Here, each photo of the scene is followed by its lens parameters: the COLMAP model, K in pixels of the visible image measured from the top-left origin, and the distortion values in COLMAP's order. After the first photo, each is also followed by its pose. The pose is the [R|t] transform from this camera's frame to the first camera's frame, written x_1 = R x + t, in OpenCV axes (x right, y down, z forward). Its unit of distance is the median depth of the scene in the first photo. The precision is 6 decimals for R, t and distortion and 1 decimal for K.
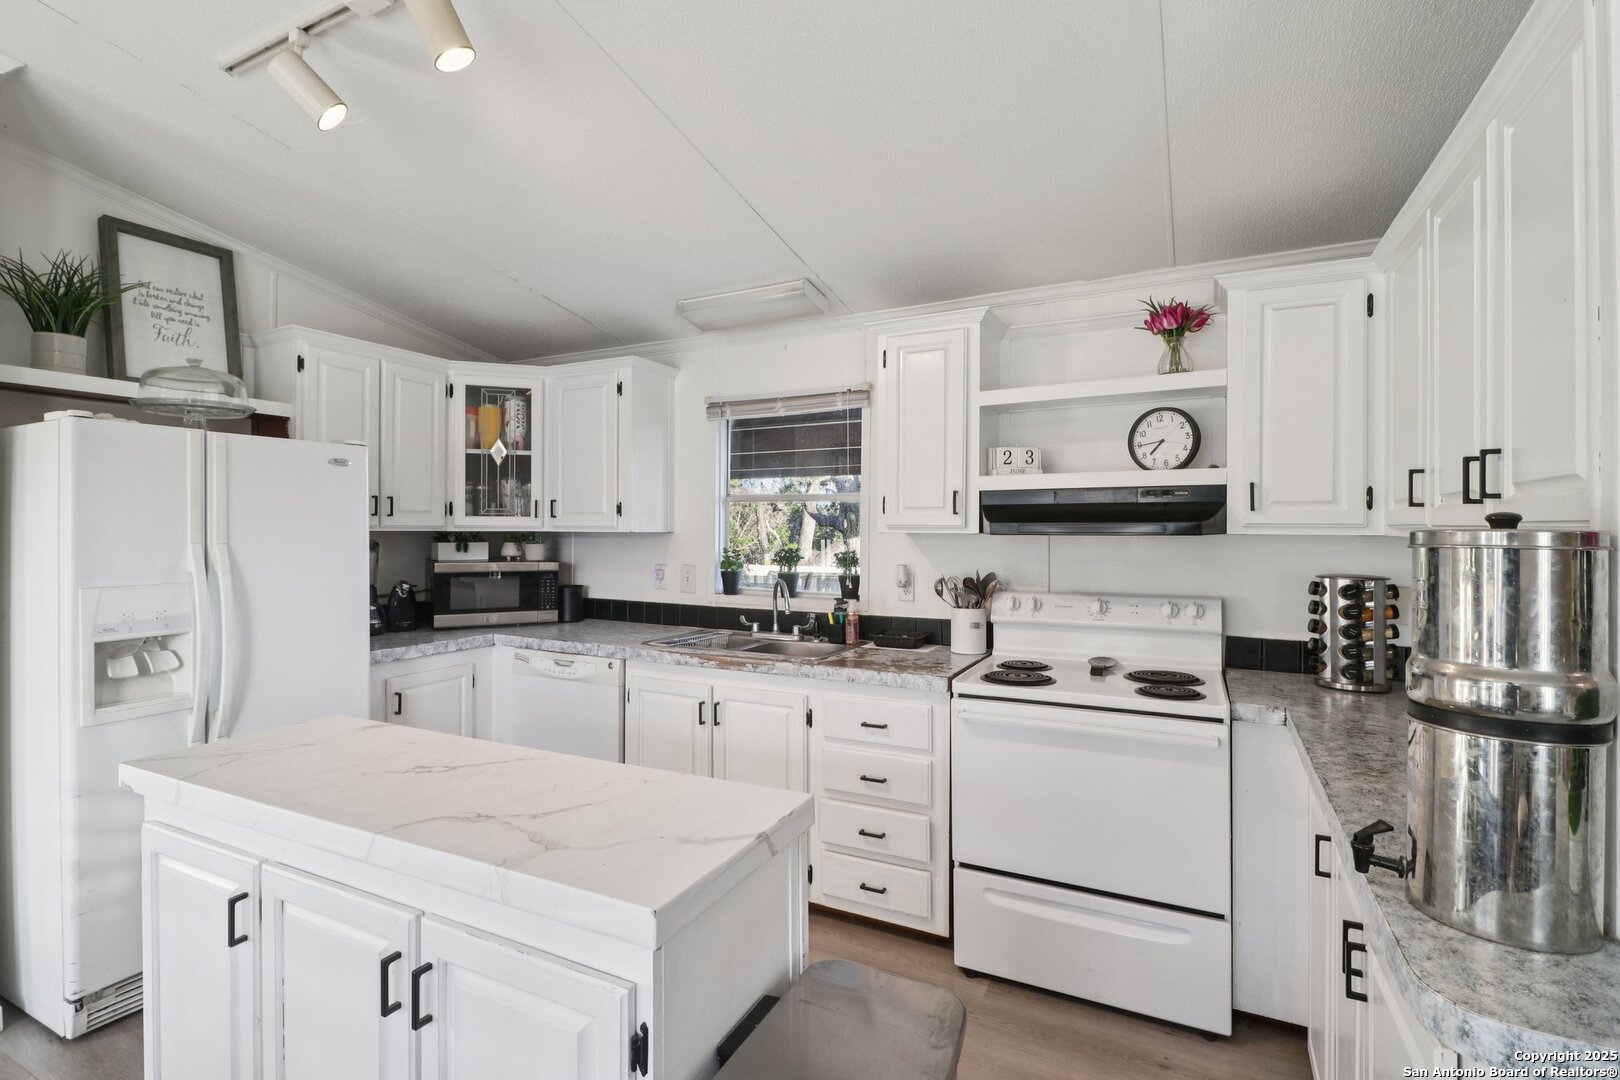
lens RADIAL K [[761.1, 0, 777.3], [0, 761.1, 536.0], [0, 0, 1]] dist [0.003080, -0.007669]
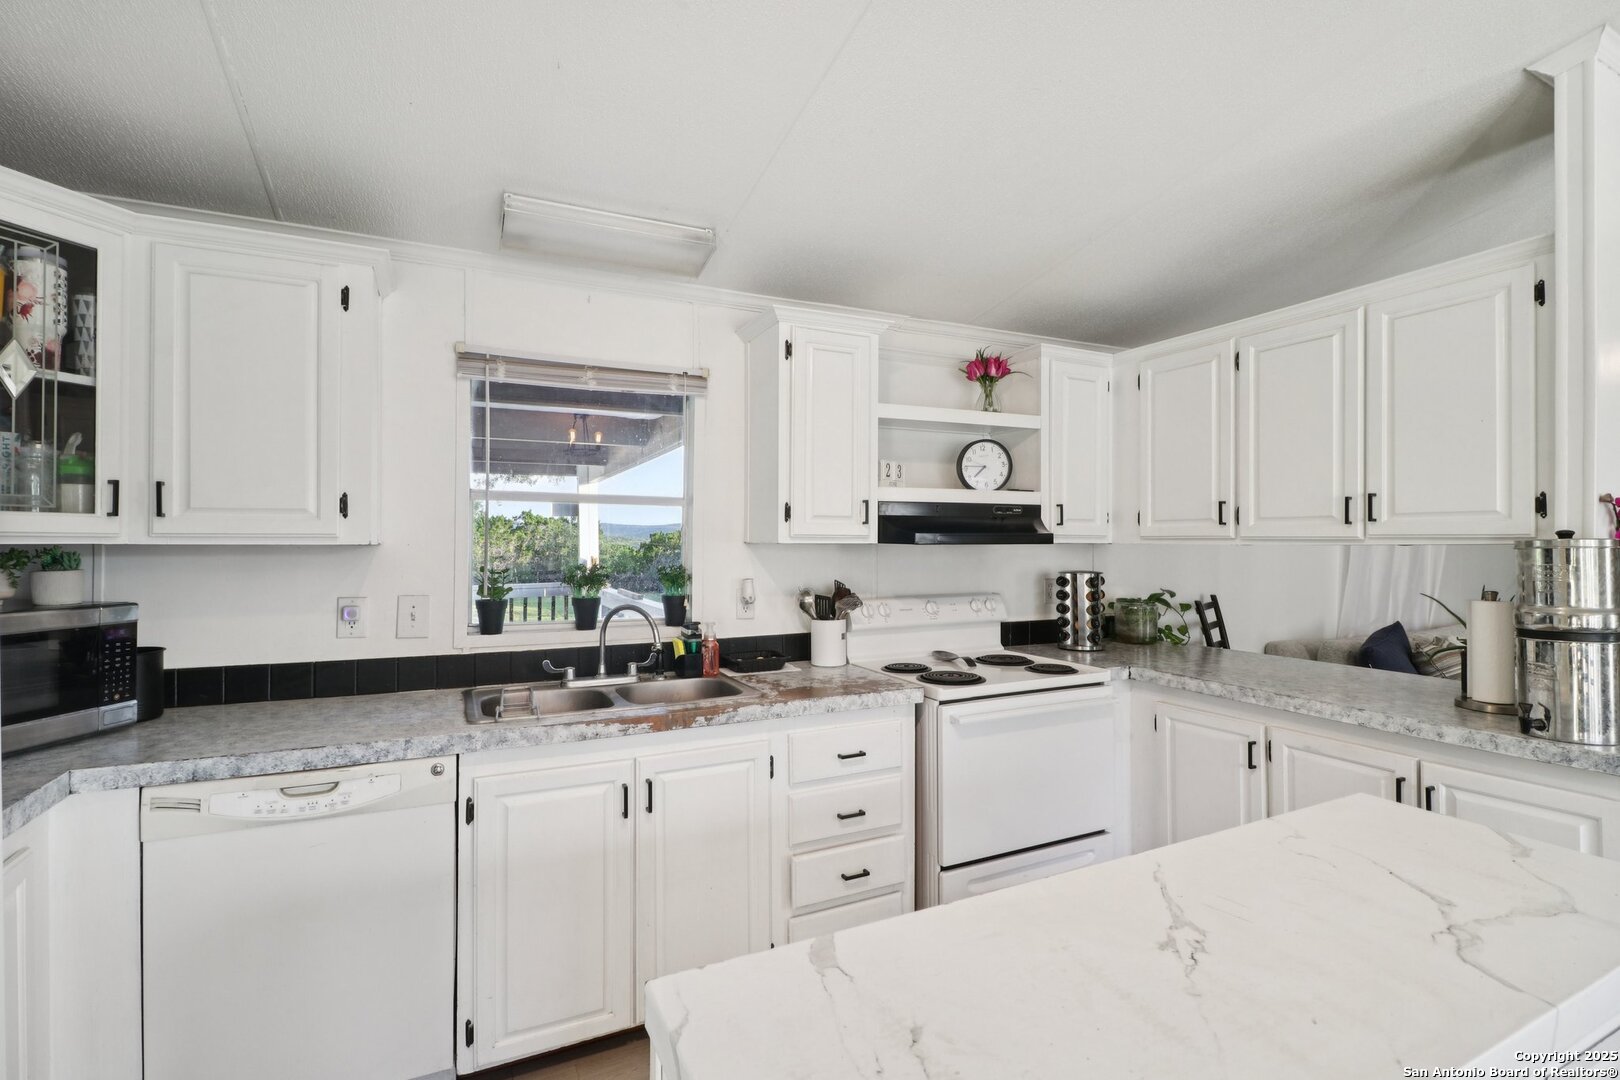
lens RADIAL K [[761.1, 0, 807.2], [0, 761.1, 539.4], [0, 0, 1]] dist [0.003080, -0.007669]
pose [[0.588789, -0.001328, 0.808286, -0.557550], [0.007317, 0.999966, -0.003687, -0.004982], [-0.808254, 0.008085, 0.588779, 0.441106]]
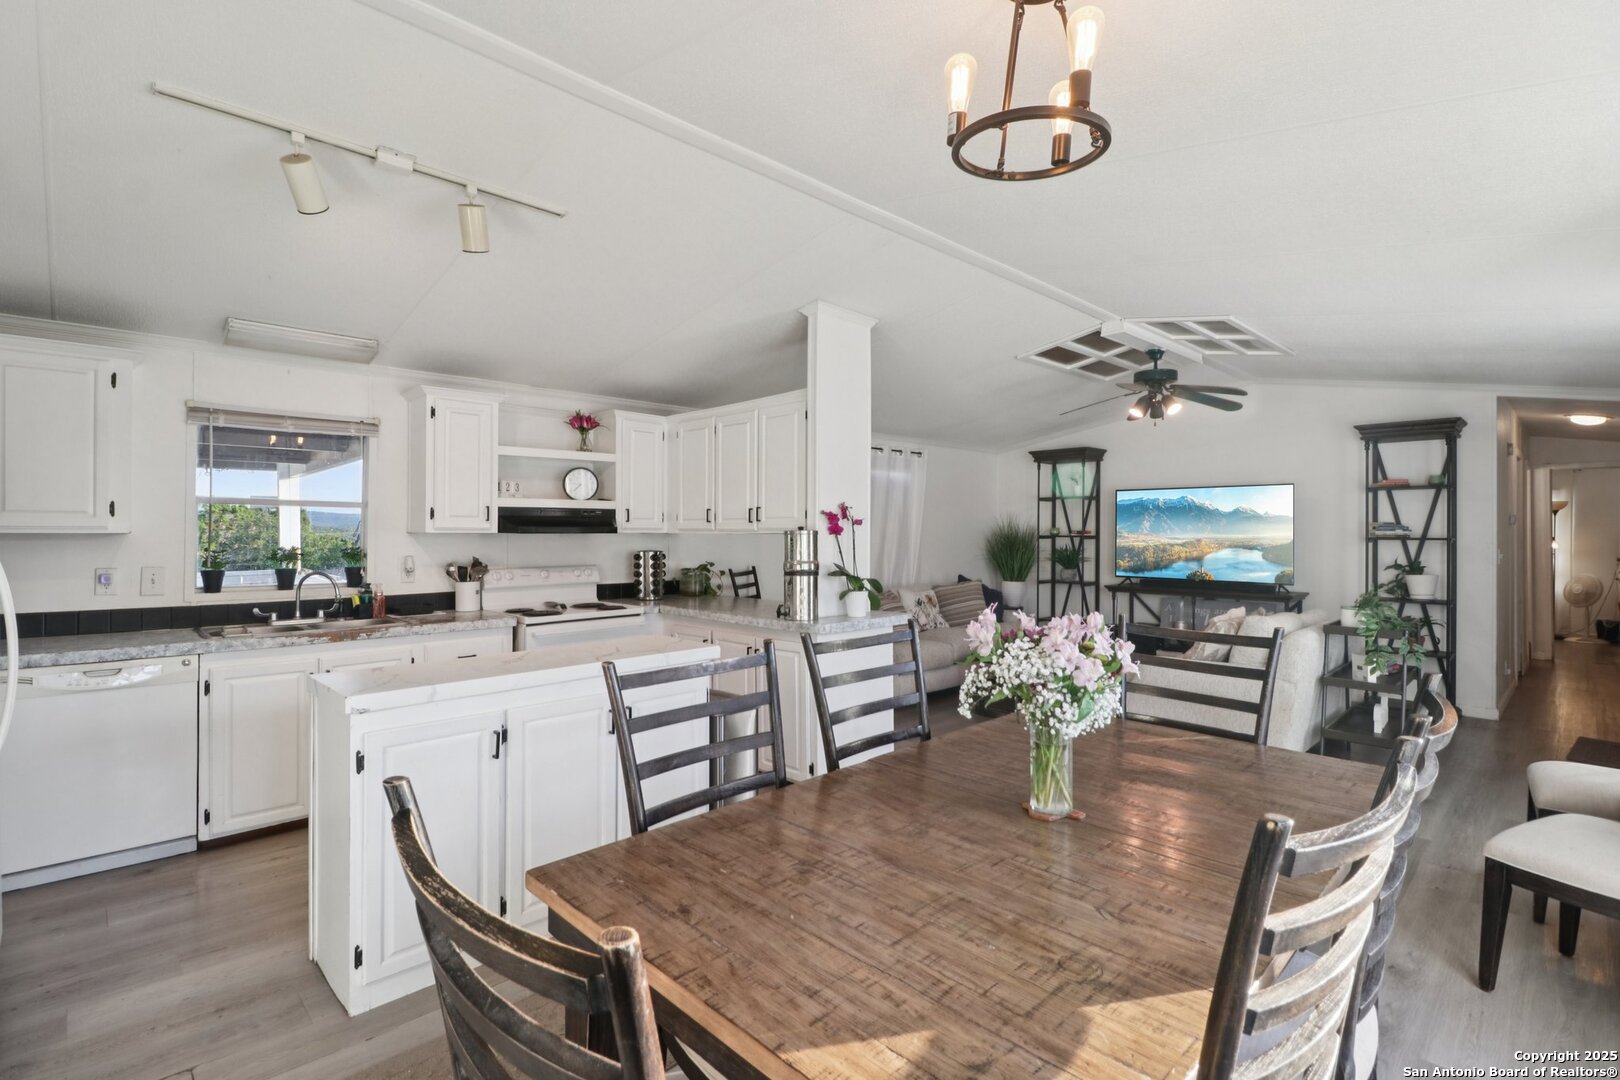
lens RADIAL K [[761.1, 0, 809.8], [0, 761.1, 528.6], [0, 0, 1]] dist [0.003080, -0.007669]
pose [[0.305638, 0.001897, 0.952146, -0.990692], [0.006996, 0.999967, -0.004238, -0.000836], [-0.952122, 0.007957, 0.305614, -0.122091]]
